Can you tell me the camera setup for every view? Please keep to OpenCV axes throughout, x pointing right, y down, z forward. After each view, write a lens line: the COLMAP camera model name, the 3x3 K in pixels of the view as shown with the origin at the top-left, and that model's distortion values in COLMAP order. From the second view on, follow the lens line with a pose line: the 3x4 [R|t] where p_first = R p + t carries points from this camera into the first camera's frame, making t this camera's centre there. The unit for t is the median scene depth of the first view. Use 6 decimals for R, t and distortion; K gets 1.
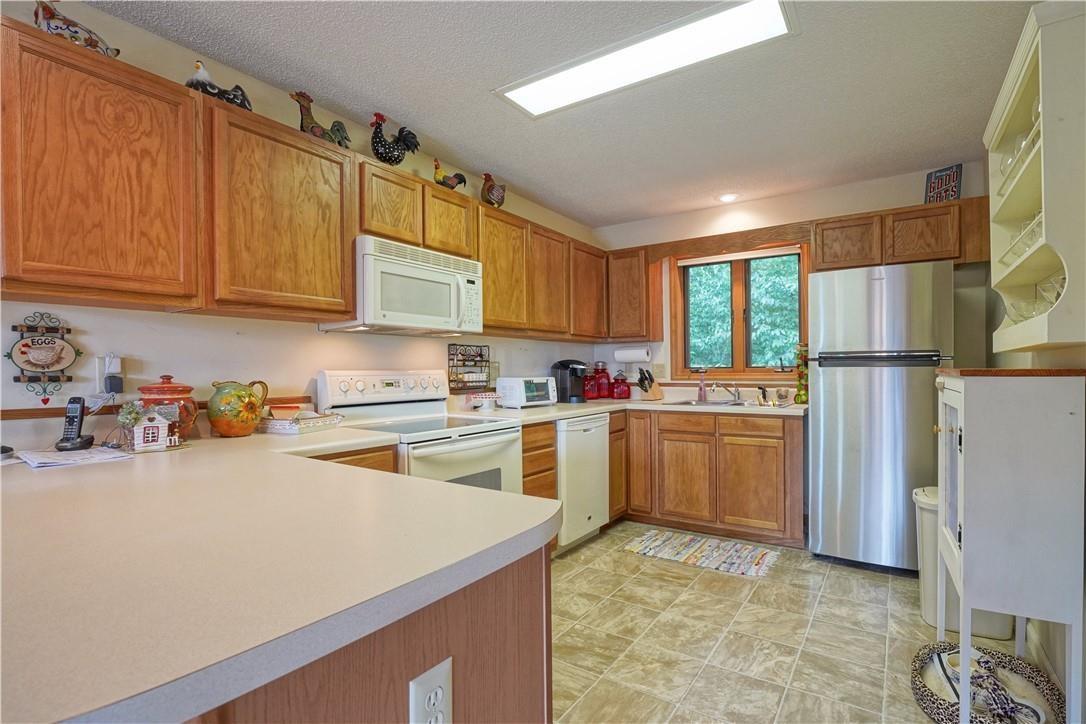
lens RADIAL K [[456.8, 0, 545.1], [0, 456.8, 367.7], [0, 0, 1]] dist [-0.017990, -0.001253]
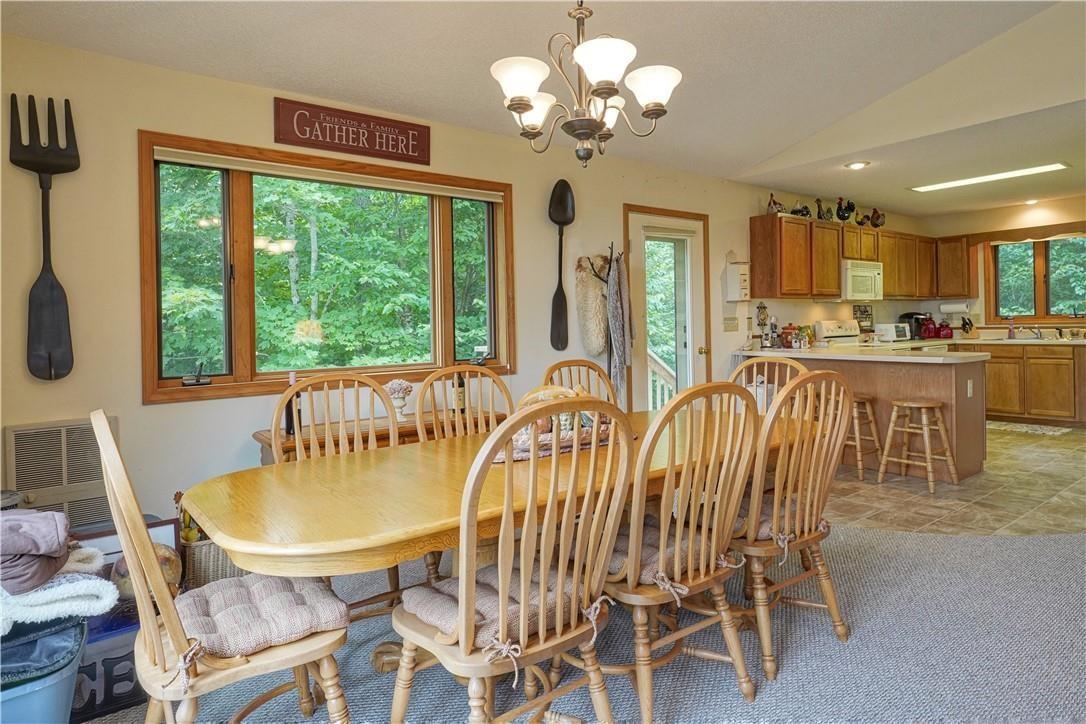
lens RADIAL K [[613.3, 0, 562.8], [0, 613.3, 329.0], [0, 0, 1]] dist [0.005821, -0.001720]
pose [[0.968017, -0.010296, -0.250674, -0.795218], [0.015106, 0.999737, 0.017269, -0.020656], [0.250430, -0.020504, 0.967917, -1.825272]]
